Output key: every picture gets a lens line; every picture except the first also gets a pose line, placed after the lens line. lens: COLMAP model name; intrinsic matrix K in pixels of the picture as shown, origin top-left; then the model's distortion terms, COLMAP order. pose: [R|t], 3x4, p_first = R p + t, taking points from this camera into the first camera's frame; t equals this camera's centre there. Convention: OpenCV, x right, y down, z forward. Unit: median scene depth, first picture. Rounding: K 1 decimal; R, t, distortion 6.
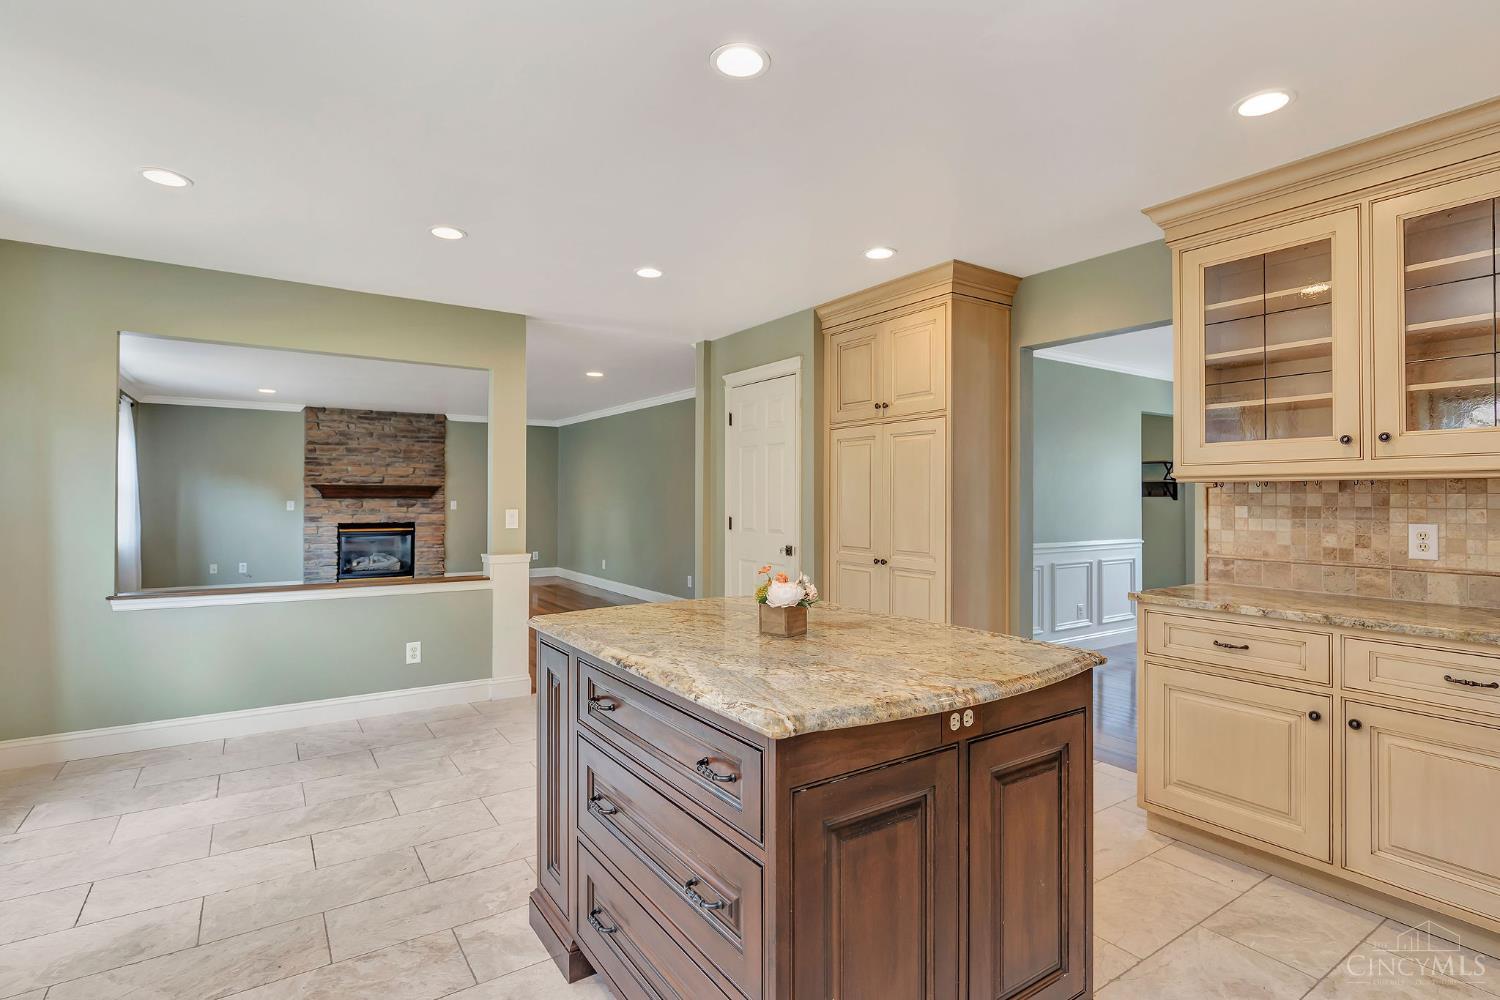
lens RADIAL K [[718.4, 0, 755.7], [0, 718.4, 476.9], [0, 0, 1]] dist [-0.006151, 0.000569]
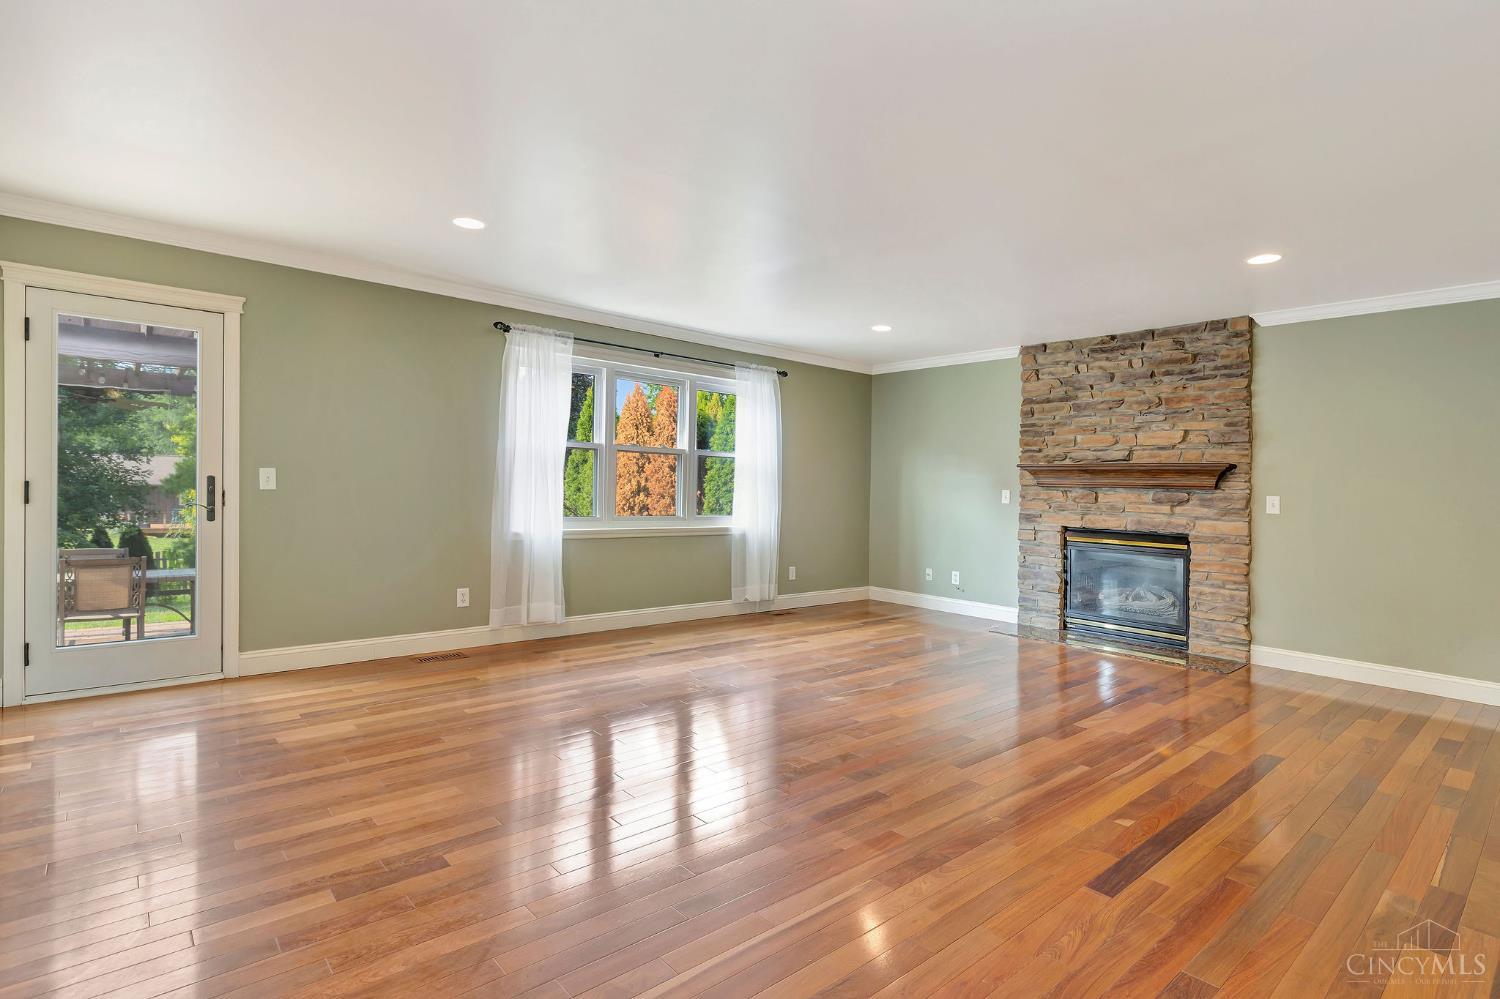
lens RADIAL K [[718.4, 0, 756.6], [0, 718.4, 494.5], [0, 0, 1]] dist [-0.006151, 0.000569]
pose [[0.124541, 0.011838, -0.992144, 0.003350], [0.002664, 0.999921, 0.012265, 0.027543], [0.992211, -0.004171, 0.124499, 0.640486]]
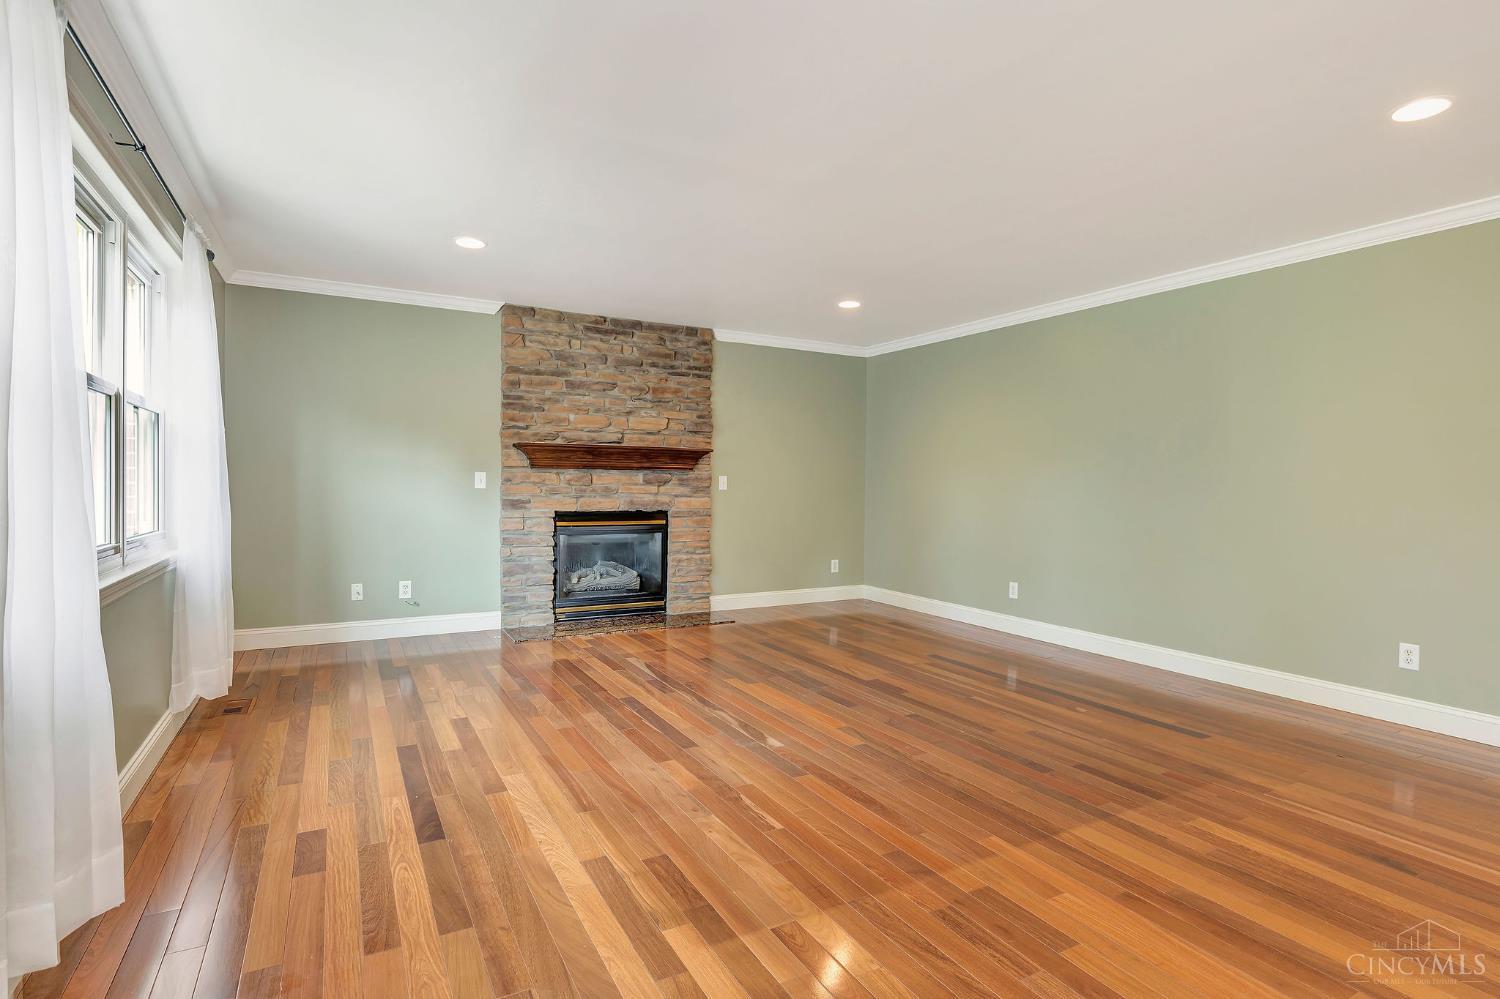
lens RADIAL K [[718.4, 0, 754.1], [0, 718.4, 484.3], [0, 0, 1]] dist [-0.006151, 0.000569]
pose [[0.995152, 0.008480, -0.097987, -0.356498], [-0.005654, 0.999561, 0.029077, 0.024389], [0.098191, -0.028382, 0.994763, 0.429918]]
